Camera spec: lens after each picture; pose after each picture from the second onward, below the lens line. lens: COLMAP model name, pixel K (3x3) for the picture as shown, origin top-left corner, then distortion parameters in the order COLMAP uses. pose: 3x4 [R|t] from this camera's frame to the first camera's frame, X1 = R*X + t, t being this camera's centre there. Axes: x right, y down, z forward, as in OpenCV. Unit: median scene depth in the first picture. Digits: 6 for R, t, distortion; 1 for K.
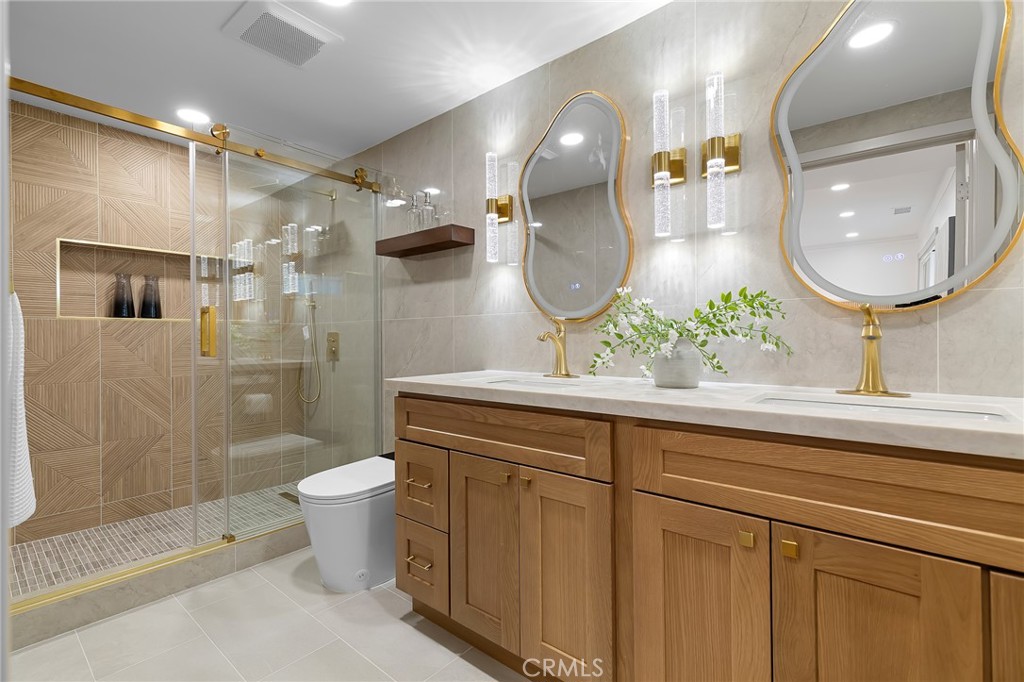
lens RADIAL K [[461.6, 0, 508.0], [0, 461.6, 332.6], [0, 0, 1]] dist [0.007032, -0.001173]
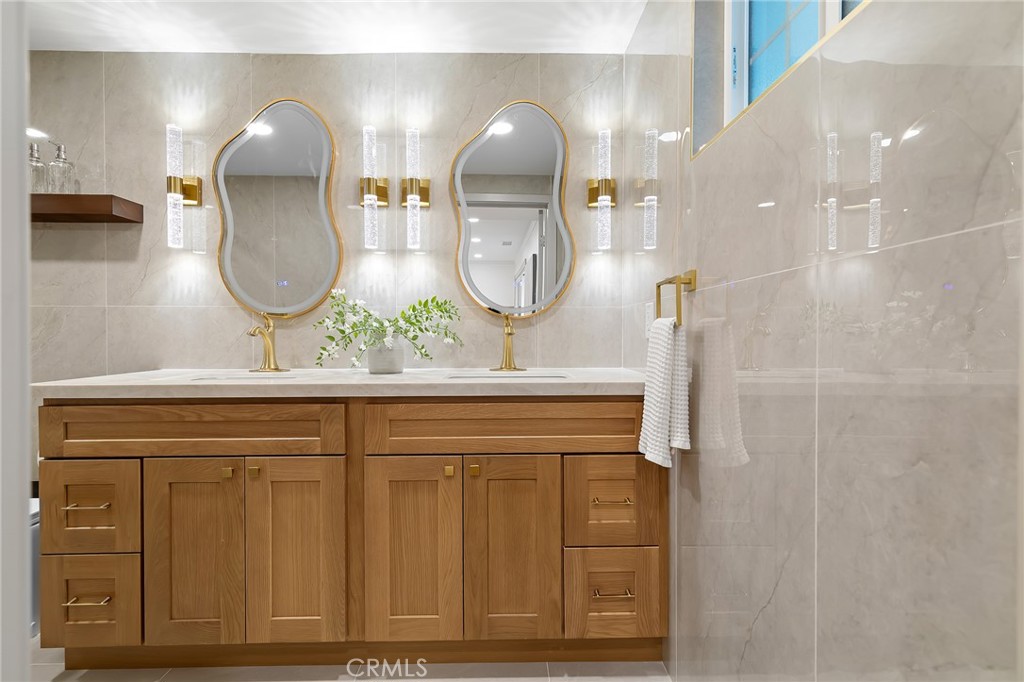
lens RADIAL K [[494.5, 0, 501.2], [0, 494.5, 316.1], [0, 0, 1]] dist [-0.001036, -0.000210]
pose [[0.750271, 0.030257, 0.660438, -0.253646], [-0.012756, 0.999429, -0.031297, 0.001885], [-0.661008, 0.015056, 0.750228, -0.179629]]
